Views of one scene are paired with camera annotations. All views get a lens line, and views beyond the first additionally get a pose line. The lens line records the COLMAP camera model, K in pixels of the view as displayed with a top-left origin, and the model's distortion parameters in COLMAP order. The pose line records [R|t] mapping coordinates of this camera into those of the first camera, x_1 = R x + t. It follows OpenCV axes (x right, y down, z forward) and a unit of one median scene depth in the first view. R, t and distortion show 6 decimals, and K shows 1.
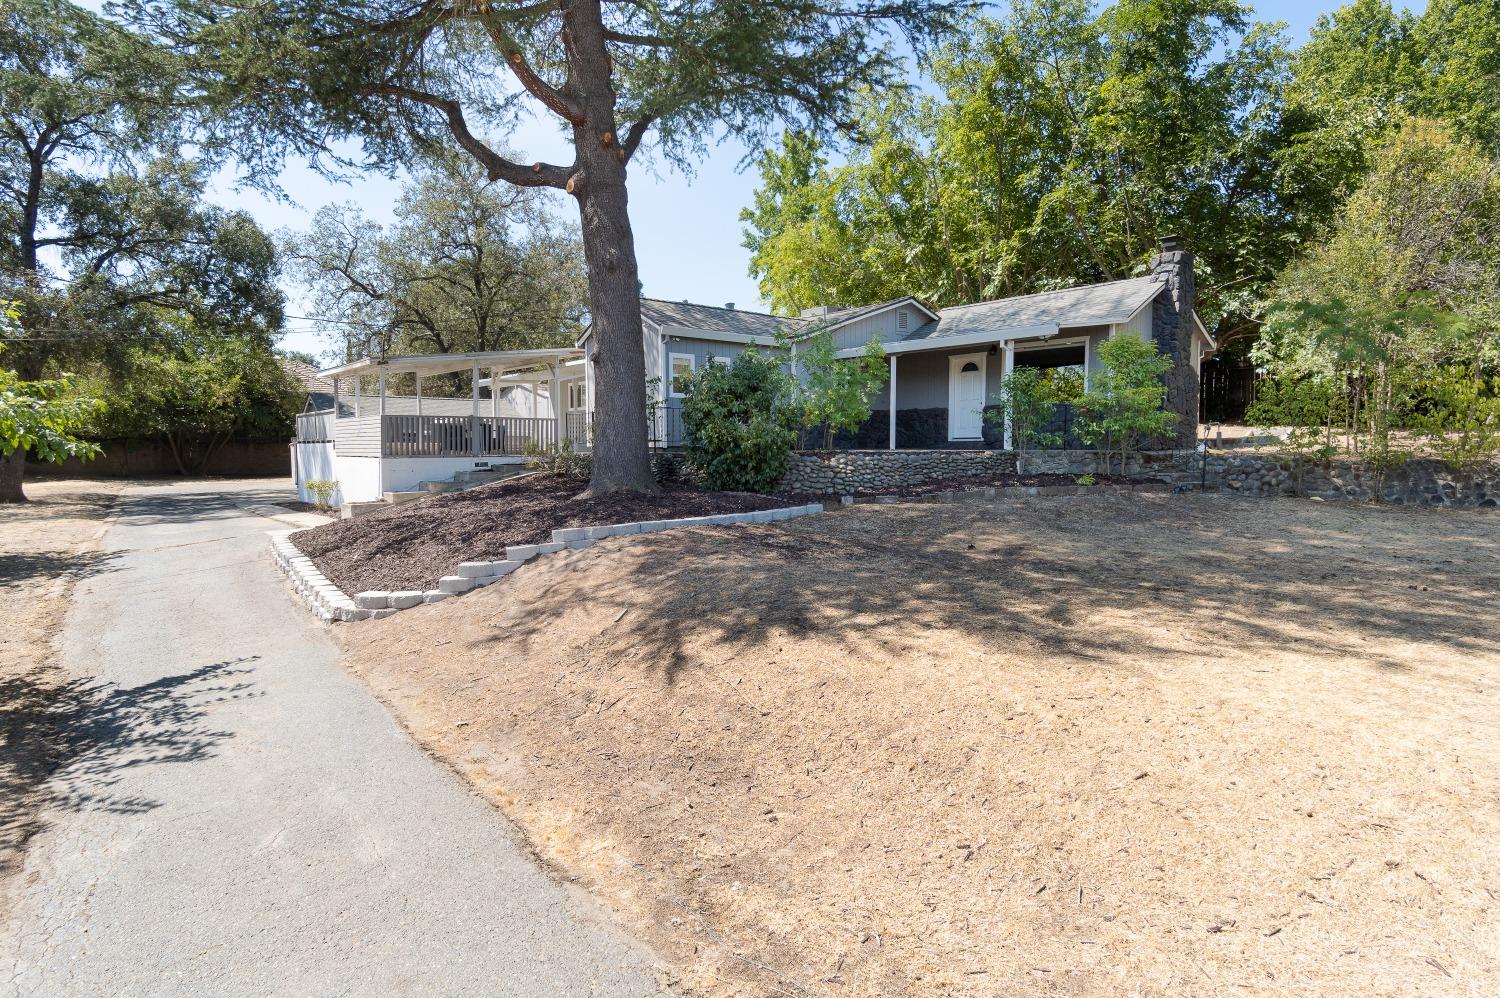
lens RADIAL K [[817.5, 0, 750.0], [0, 817.5, 499.0], [0, 0, 1]] dist [-0.015590, -0.000035]
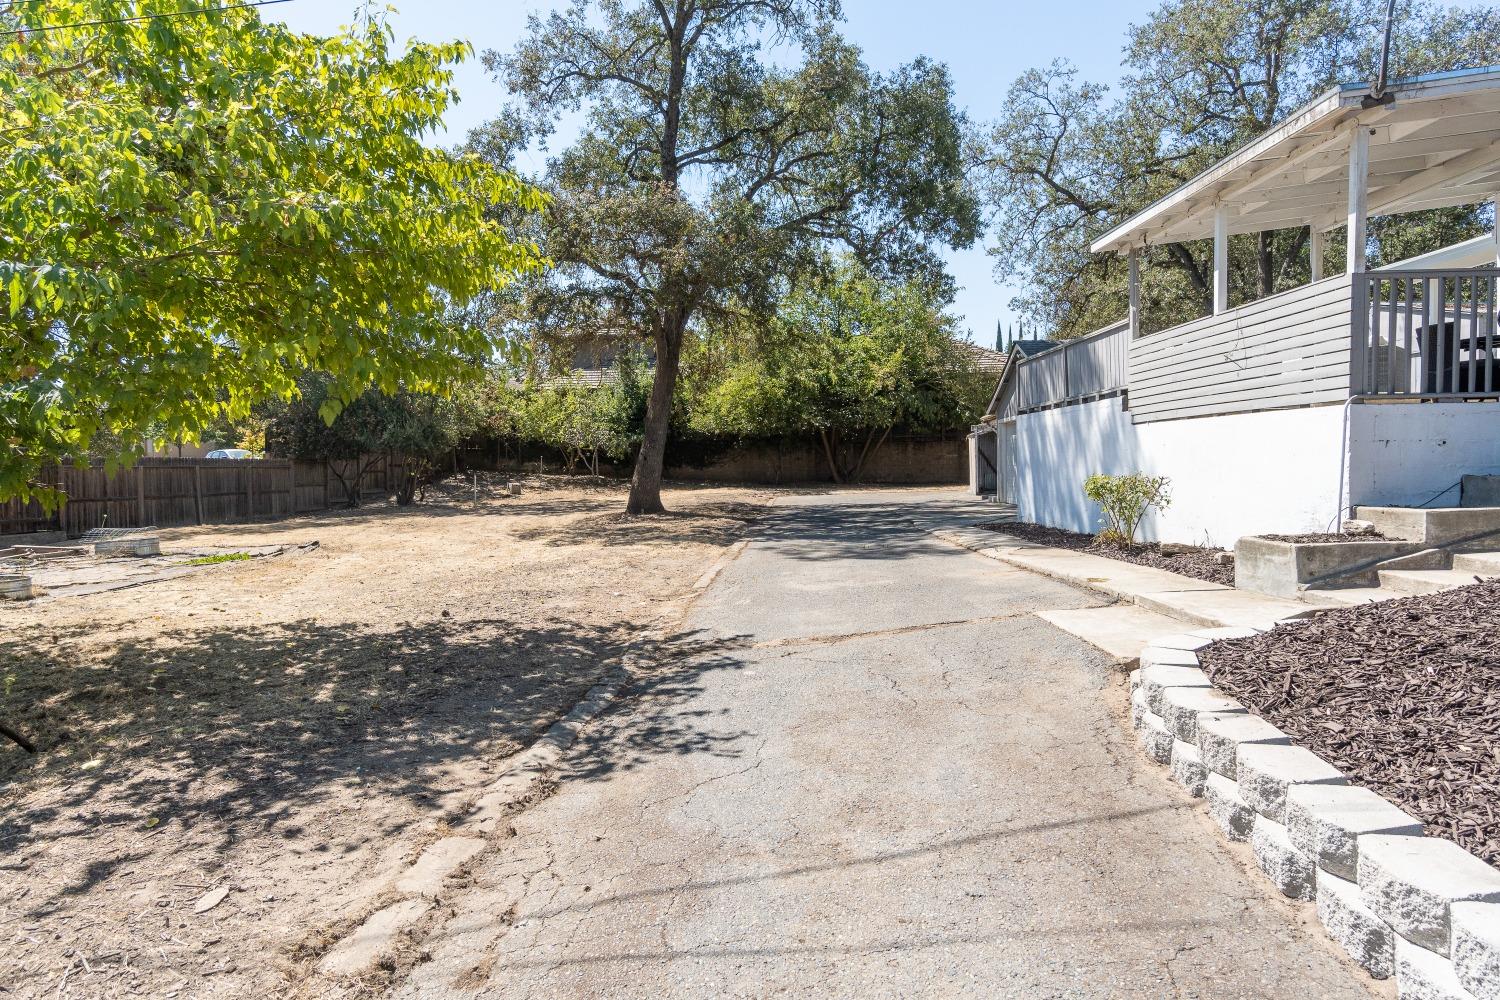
lens RADIAL K [[960.3, 0, 750.0], [0, 960.3, 500.0], [0, 0, 1]] dist [-0.000100, 0.000091]
pose [[0.766790, 0.009939, -0.641821, -0.227193], [-0.021336, 0.999722, -0.010009, -0.001336], [0.641543, 0.021369, 0.766789, 0.319347]]
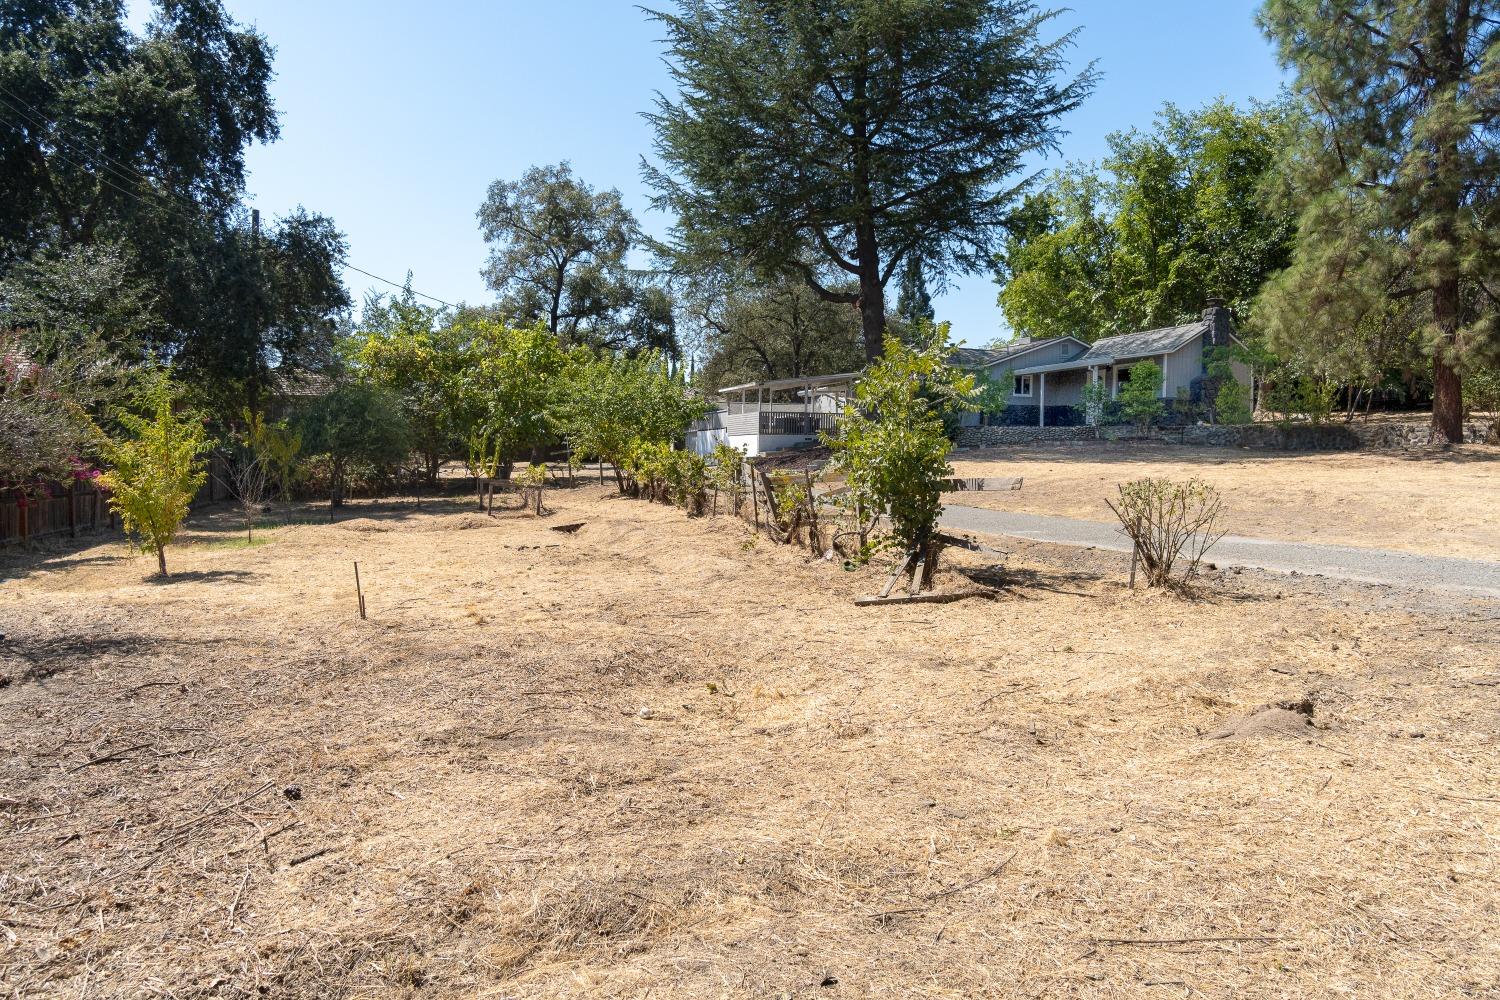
lens RADIAL K [[960.3, 0, 750.0], [0, 960.3, 500.0], [0, 0, 1]] dist [-0.000100, 0.000091]
pose [[0.944197, 0.018341, -0.328870, 0.163673], [-0.025882, 0.999493, -0.018568, 0.088280], [0.328362, 0.026043, 0.944193, -0.680363]]
